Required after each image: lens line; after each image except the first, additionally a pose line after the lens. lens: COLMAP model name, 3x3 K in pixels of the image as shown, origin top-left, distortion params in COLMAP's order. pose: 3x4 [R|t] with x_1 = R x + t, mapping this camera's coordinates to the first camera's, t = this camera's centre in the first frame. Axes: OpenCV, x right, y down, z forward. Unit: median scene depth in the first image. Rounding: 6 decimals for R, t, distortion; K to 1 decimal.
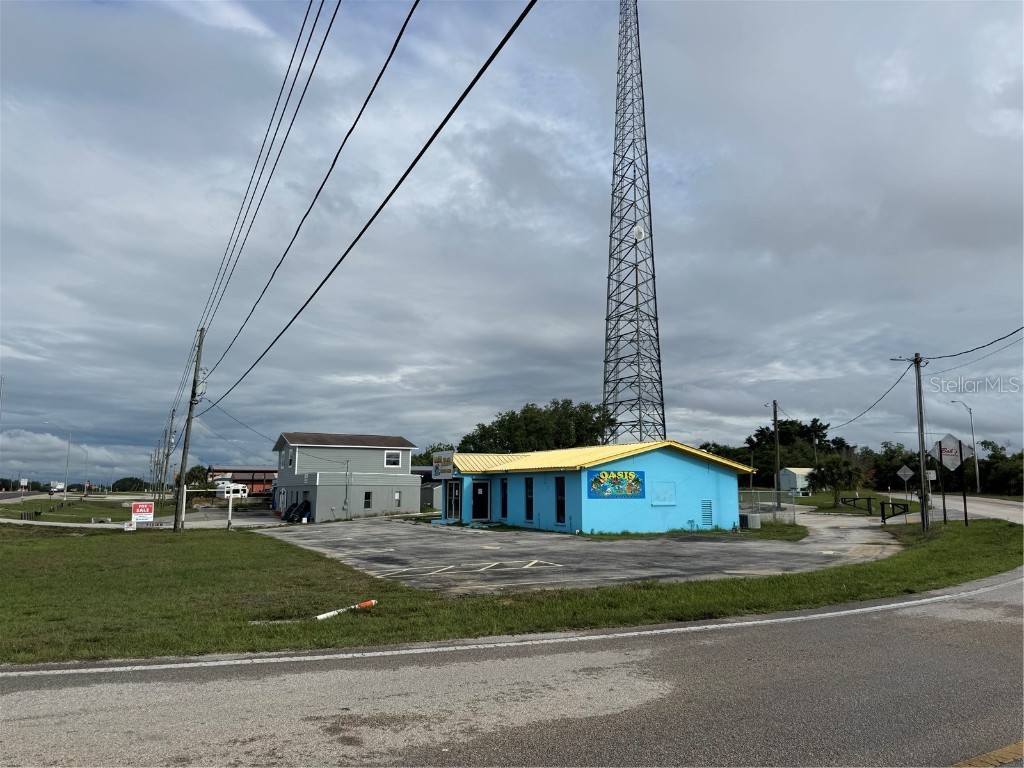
lens RADIAL K [[722.6, 0, 512.0], [0, 722.6, 384.0], [0, 0, 1]] dist [0.034461, -0.030752]
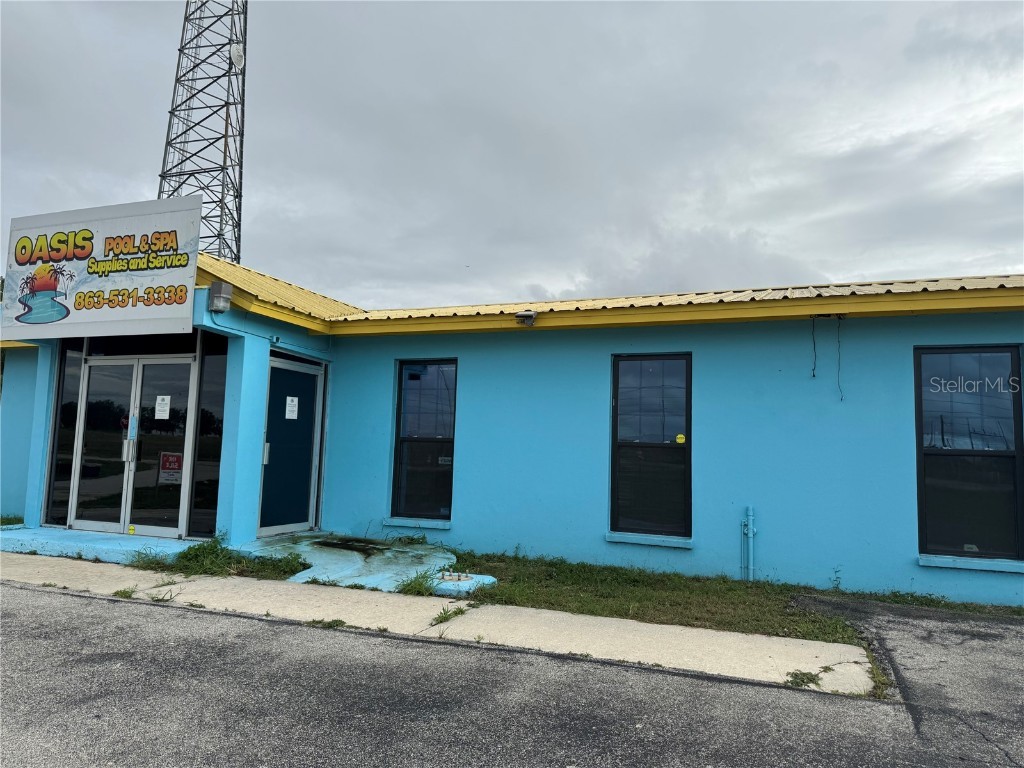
lens RADIAL K [[722.6, 0, 512.0], [0, 722.6, 384.0], [0, 0, 1]] dist [0.034461, -0.030752]
pose [[0.740666, 0.087253, 0.666183, -0.055900], [-0.126891, 0.991854, 0.011171, 0.049479], [-0.659782, -0.092807, 0.745704, 0.299125]]
